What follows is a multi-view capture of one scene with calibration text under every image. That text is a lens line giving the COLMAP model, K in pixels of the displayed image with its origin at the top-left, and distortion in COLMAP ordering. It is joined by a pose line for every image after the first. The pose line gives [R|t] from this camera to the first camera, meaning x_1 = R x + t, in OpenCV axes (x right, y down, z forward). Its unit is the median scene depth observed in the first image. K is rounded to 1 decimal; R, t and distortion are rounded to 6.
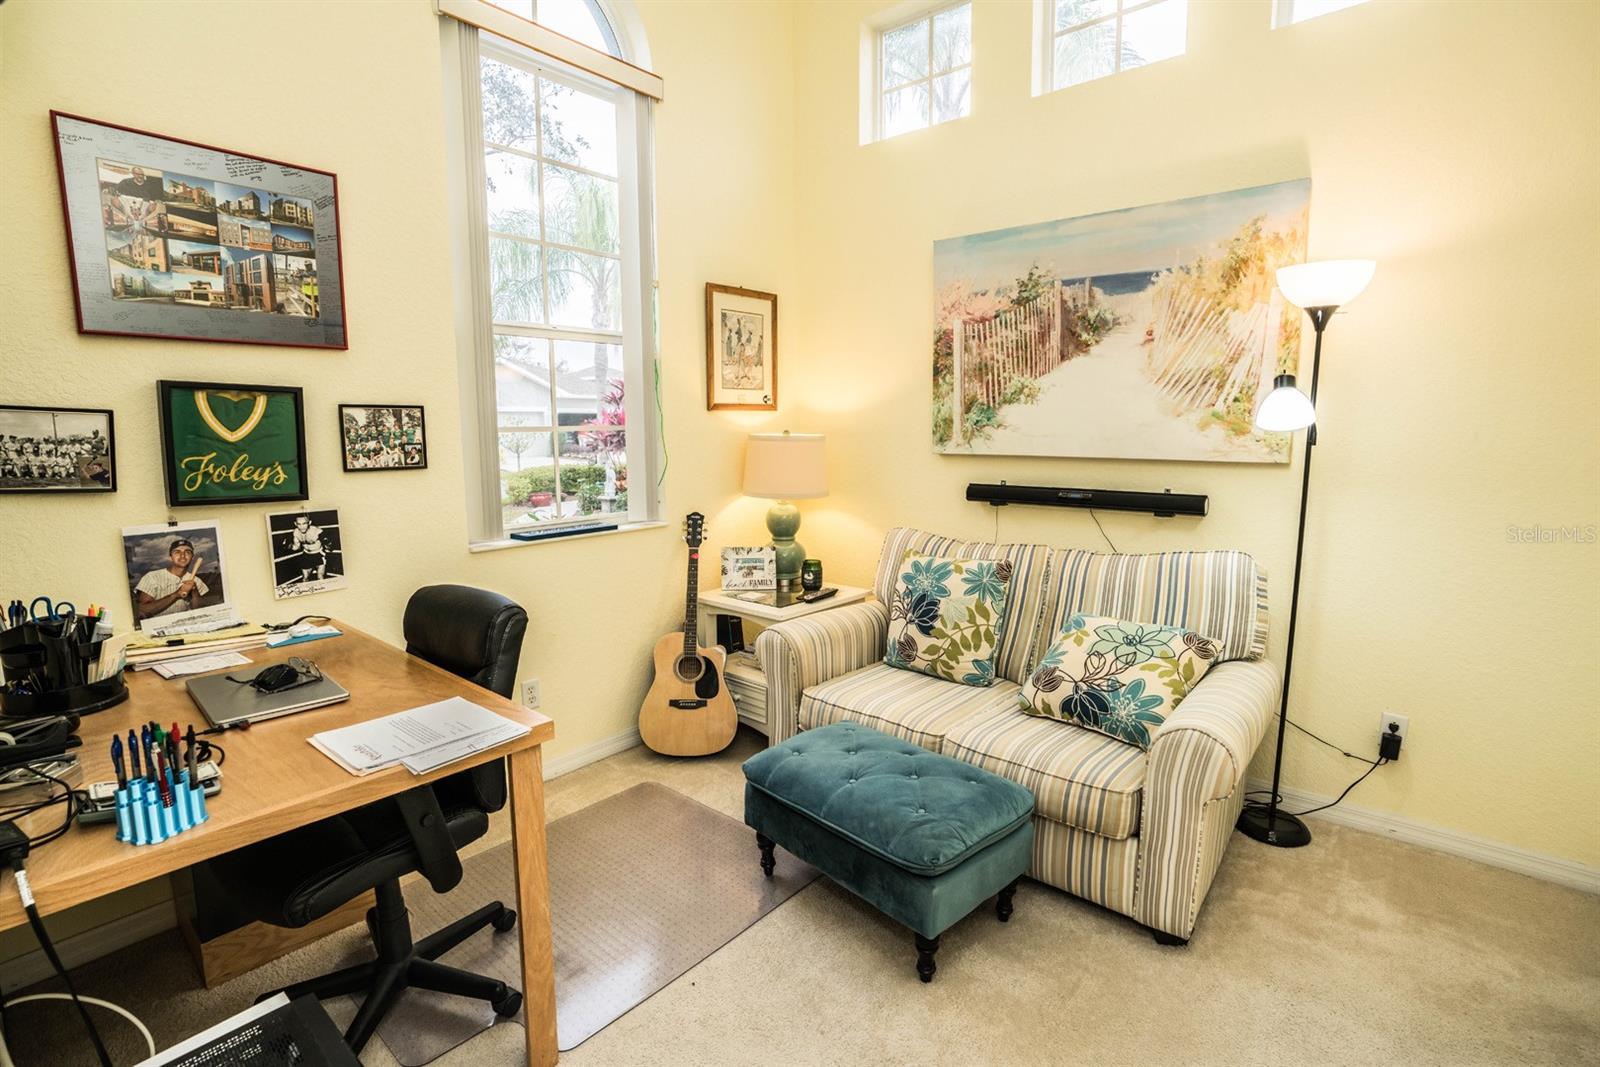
lens RADIAL K [[752.7, 0, 800.0], [0, 752.7, 533.5], [0, 0, 1]] dist [-0.074245, 0.031100]
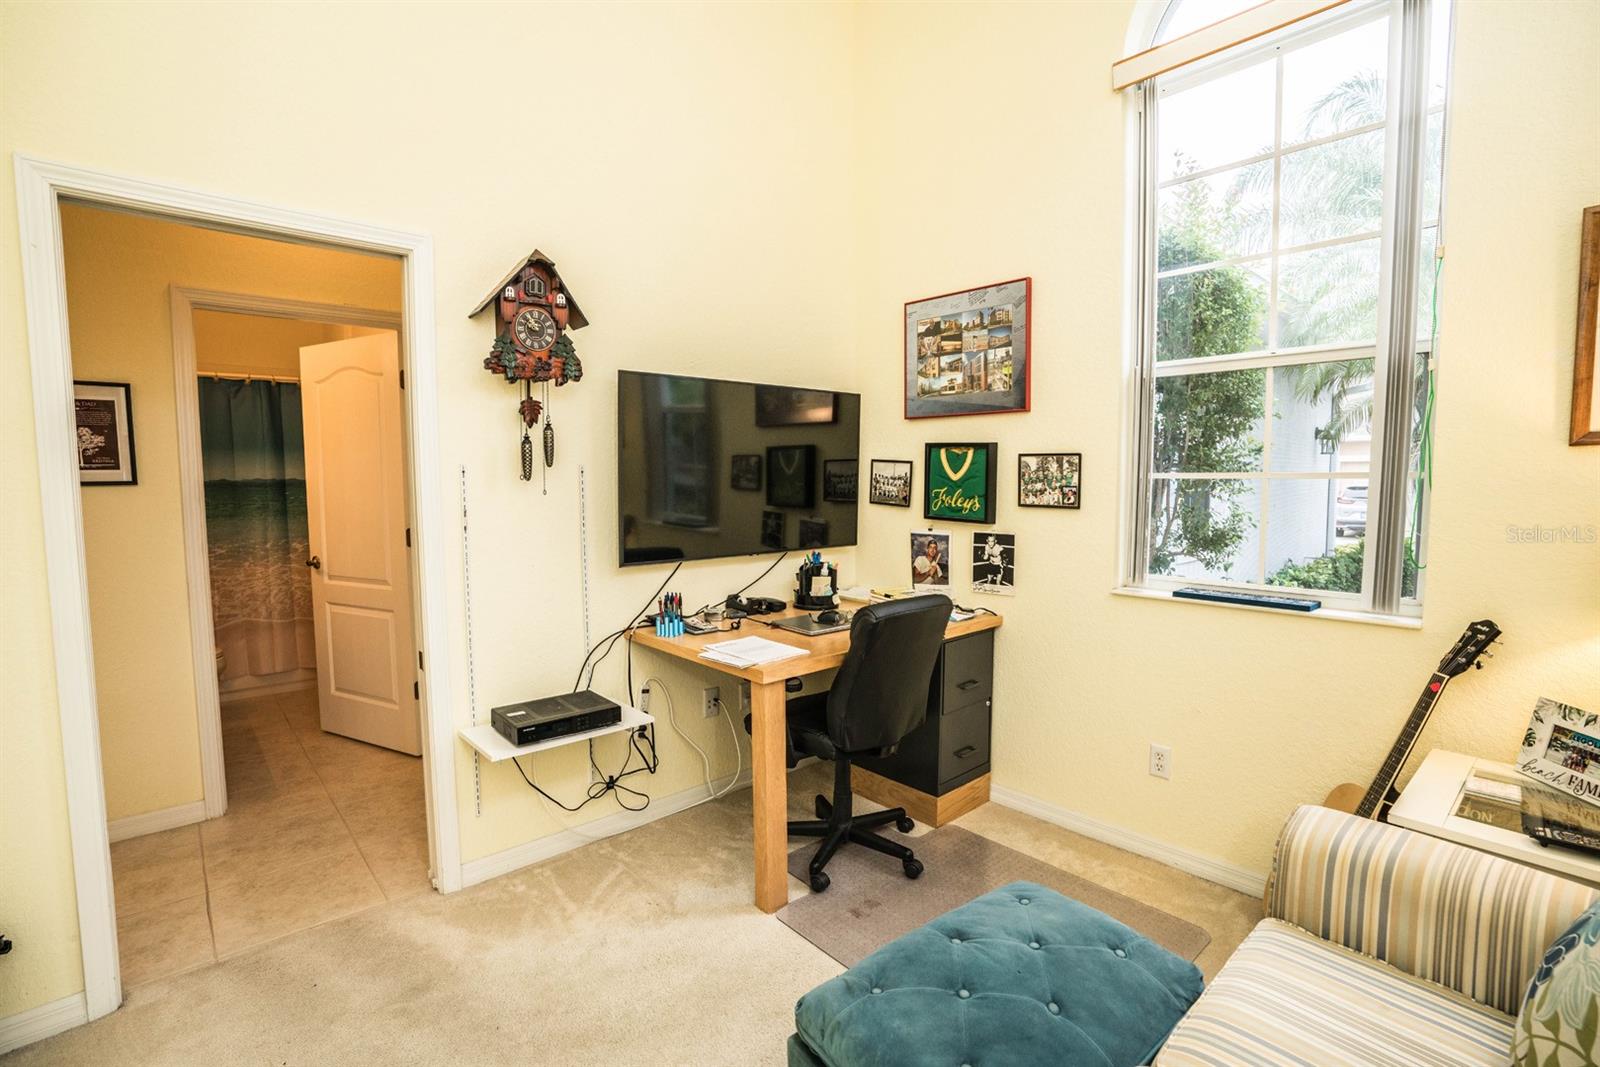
lens RADIAL K [[752.7, 0, 800.0], [0, 752.7, 533.5], [0, 0, 1]] dist [-0.074245, 0.031100]
pose [[-0.146050, 0.083000, -0.985789, 0.778583], [-0.136089, 0.985315, 0.103122, -0.128078], [0.979872, 0.149217, -0.132610, 0.862515]]
